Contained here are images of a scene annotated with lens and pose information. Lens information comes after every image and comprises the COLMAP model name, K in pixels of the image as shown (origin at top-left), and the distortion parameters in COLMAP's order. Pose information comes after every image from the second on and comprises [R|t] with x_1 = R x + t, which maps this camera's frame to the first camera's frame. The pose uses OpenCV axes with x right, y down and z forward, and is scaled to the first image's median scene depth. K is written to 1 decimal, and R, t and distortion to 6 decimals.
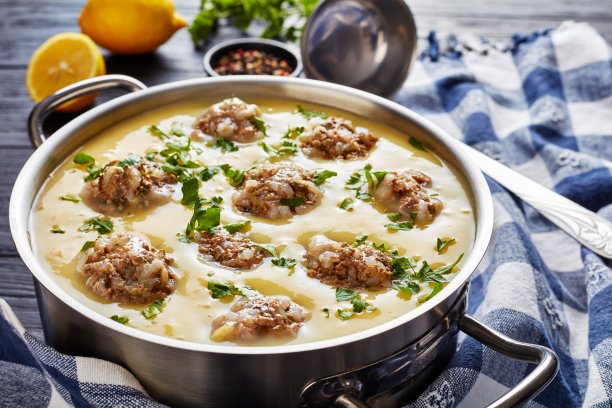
lens RADIAL K [[984.1, 0, 302.7], [0, 984.1, 194.2], [0, 0, 1]] dist [-0.088244, -0.034849]
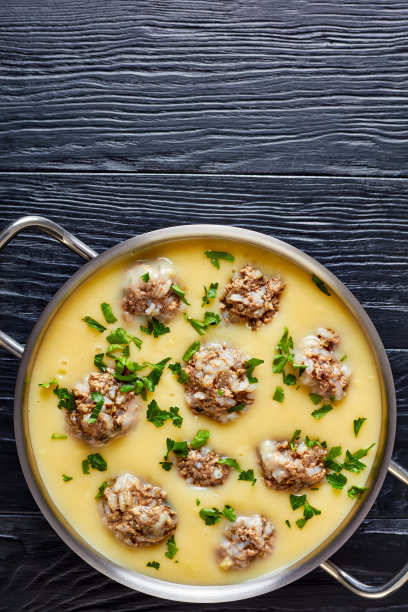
lens RADIAL K [[984.1, 0, 204.0], [0, 984.1, 306.0], [0, 0, 1]] dist [-0.088244, -0.034849]
pose [[0.975352, -0.220366, -0.011283, -0.008187], [0.129441, 0.530003, 0.838059, -1.109390], [-0.178700, -0.818862, 0.545464, 0.430037]]
